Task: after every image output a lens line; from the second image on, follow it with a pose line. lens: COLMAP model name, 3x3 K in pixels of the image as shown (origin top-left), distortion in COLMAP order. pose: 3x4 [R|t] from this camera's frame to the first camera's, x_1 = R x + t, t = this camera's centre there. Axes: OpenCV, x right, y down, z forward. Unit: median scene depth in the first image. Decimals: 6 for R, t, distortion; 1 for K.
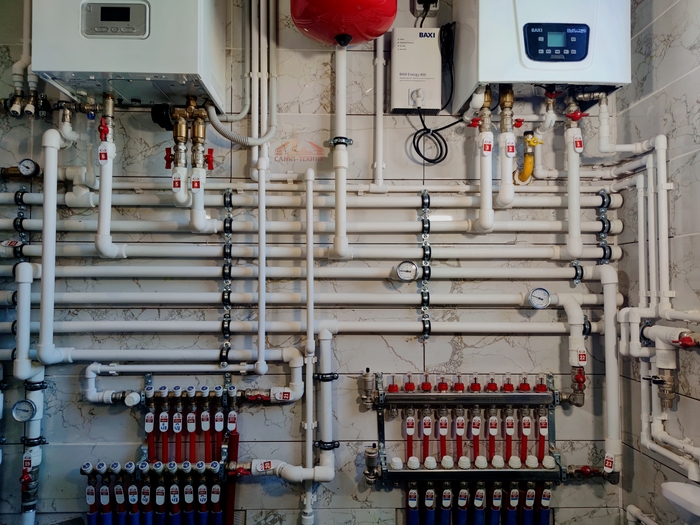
lens RADIAL K [[523.1, 0, 347.0], [0, 523.1, 262.5], [0, 0, 1]] dist [0.041668, -0.045589]
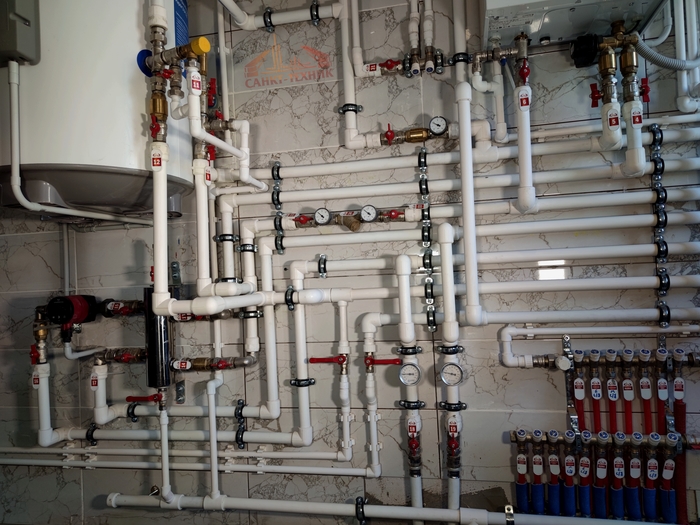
lens RADIAL K [[523.1, 0, 349.9], [0, 523.1, 261.3], [0, 0, 1]] dist [0.041668, -0.045589]
pose [[0.966610, -0.053672, -0.250568, -0.516804], [0.058694, 0.998196, 0.012606, 0.046299], [0.249440, -0.026891, 0.968017, 0.016794]]
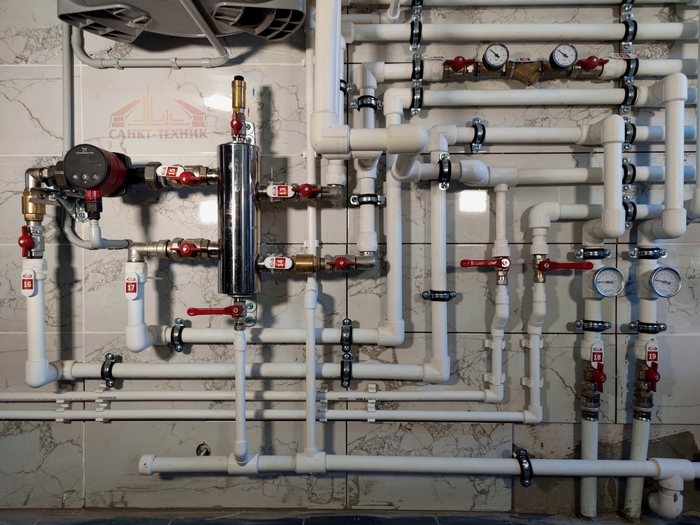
lens RADIAL K [[523.1, 0, 347.6], [0, 523.1, 256.6], [0, 0, 1]] dist [0.041668, -0.045589]
pose [[0.998103, -0.001281, -0.061554, -0.961937], [0.004723, 0.998430, 0.055811, 0.194146], [0.061386, -0.055996, 0.996542, 0.239664]]
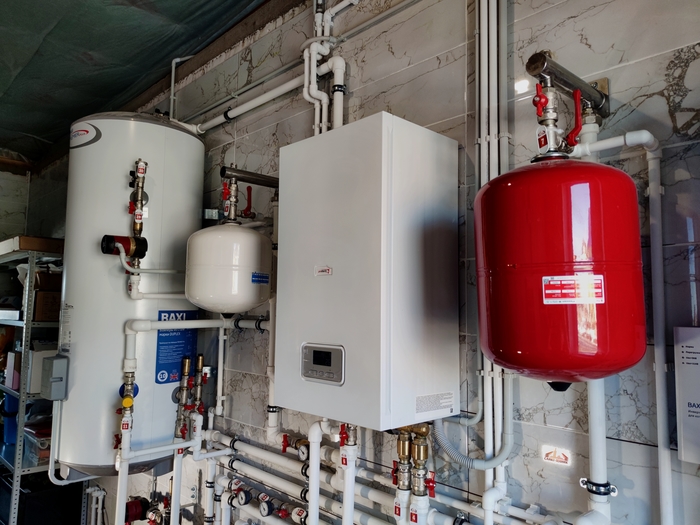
lens RADIAL K [[523.1, 0, 334.0], [0, 523.1, 259.3], [0, 0, 1]] dist [0.041668, -0.045589]
pose [[0.656877, -0.067387, -0.750981, 0.310357], [0.021787, 0.997279, -0.070431, -0.499664], [0.753683, 0.029903, 0.656557, 0.280585]]
